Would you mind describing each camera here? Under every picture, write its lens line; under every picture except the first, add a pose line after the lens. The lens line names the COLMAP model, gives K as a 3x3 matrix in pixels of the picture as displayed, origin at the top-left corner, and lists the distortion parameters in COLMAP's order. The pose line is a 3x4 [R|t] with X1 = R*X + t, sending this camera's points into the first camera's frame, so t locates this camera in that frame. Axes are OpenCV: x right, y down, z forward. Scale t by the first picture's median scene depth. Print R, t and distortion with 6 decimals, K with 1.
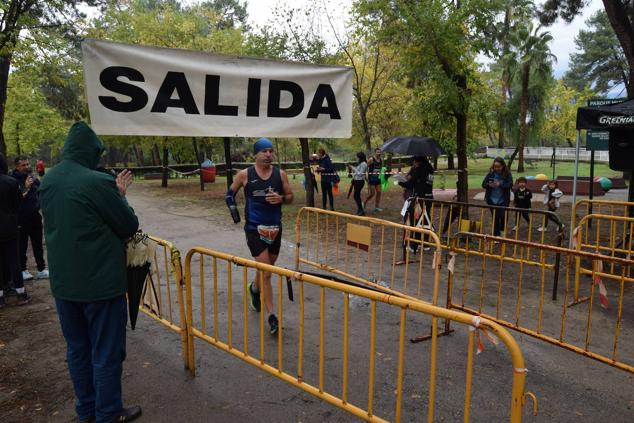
lens RADIAL K [[498.8, 0, 322.7], [0, 498.8, 213.3], [0, 0, 1]] dist [-0.102323, 0.041128]
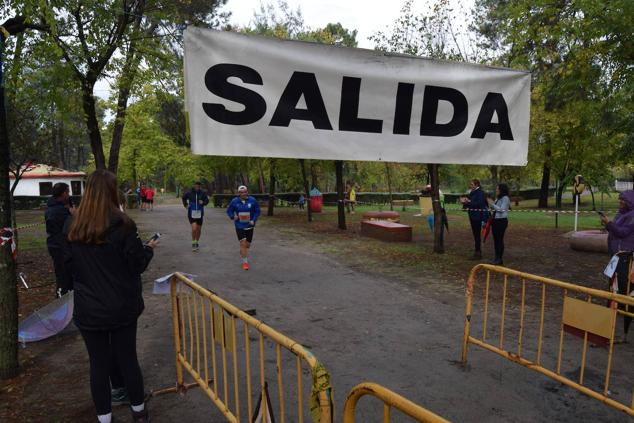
lens RADIAL K [[498.8, 0, 315.9], [0, 498.8, 211.8], [0, 0, 1]] dist [-0.102323, 0.041128]
pose [[0.977043, 0.026766, -0.211355, -0.105300], [-0.039878, 0.997519, -0.058018, -0.031873], [0.209278, 0.065114, 0.975686, 0.257335]]
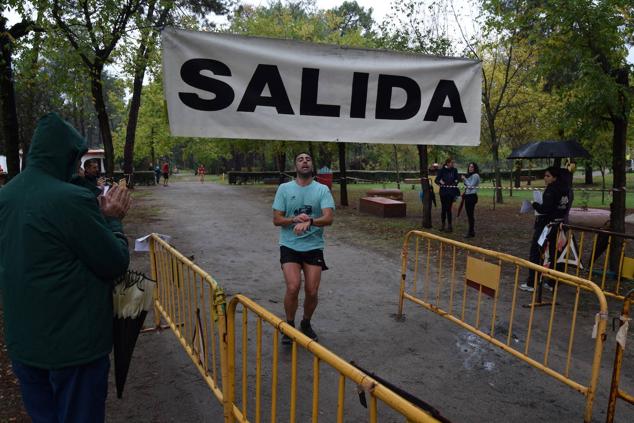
lens RADIAL K [[498.8, 0, 318.5], [0, 498.8, 213.2], [0, 0, 1]] dist [-0.102323, 0.041128]
pose [[0.968632, 0.044516, -0.244481, 0.007909], [-0.048461, 0.998774, -0.010144, -0.022129], [0.243730, 0.021674, 0.969601, 0.169936]]
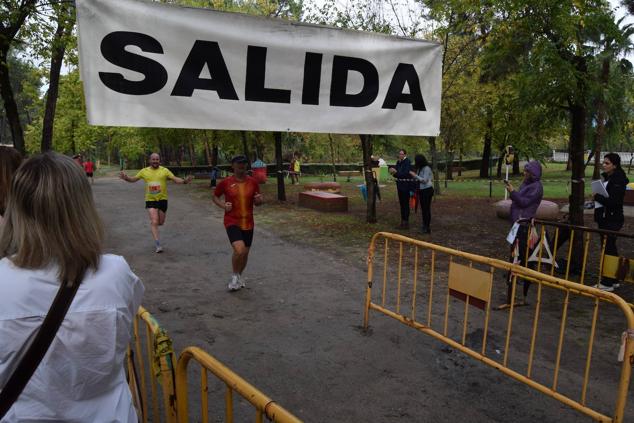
lens RADIAL K [[498.8, 0, 319.0], [0, 498.8, 213.3], [0, 0, 1]] dist [-0.102323, 0.041128]
pose [[0.993782, 0.025405, -0.108409, -0.043048], [-0.025675, 0.999670, -0.001098, -0.032189], [0.108345, 0.003875, 0.994106, 0.262695]]
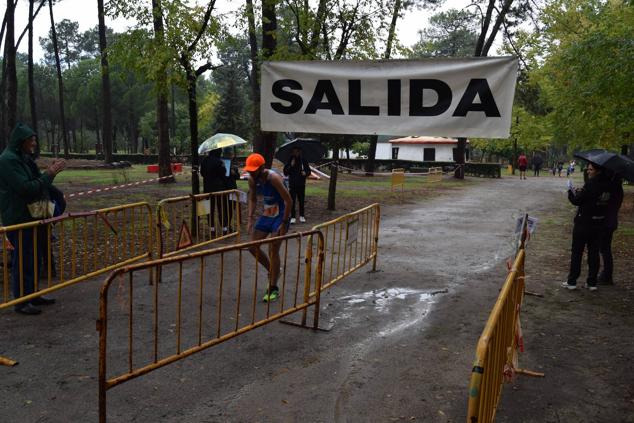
lens RADIAL K [[558.0, 0, 315.8], [0, 558.0, 215.2], [0, 0, 1]] dist [-0.087977, 0.032873]
pose [[0.531171, 0.132583, -0.836827, 0.777043], [-0.136639, 0.988157, 0.069828, -0.046025], [0.836174, 0.077253, 0.542997, 0.236634]]
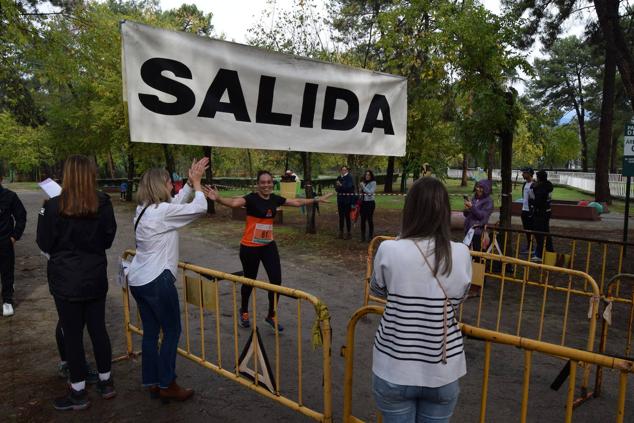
lens RADIAL K [[498.8, 0, 320.2], [0, 498.8, 212.6], [0, 0, 1]] dist [-0.102323, 0.041128]
pose [[0.995115, 0.019848, 0.096711, -0.195717], [-0.016457, 0.999226, -0.035736, -0.018583], [-0.097345, 0.033970, 0.994671, 0.149346]]
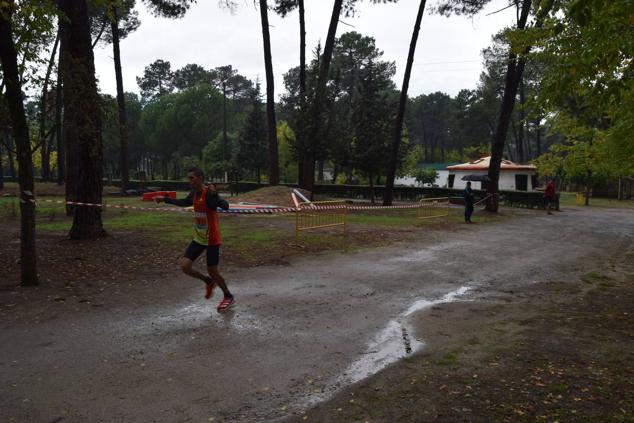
lens RADIAL K [[498.8, 0, 322.2], [0, 498.8, 207.6], [0, 0, 1]] dist [-0.102323, 0.041128]
pose [[0.342784, 0.087187, -0.935360, 0.124918], [-0.141733, 0.989086, 0.040253, -0.192435], [0.928661, 0.118773, 0.351400, 1.591155]]
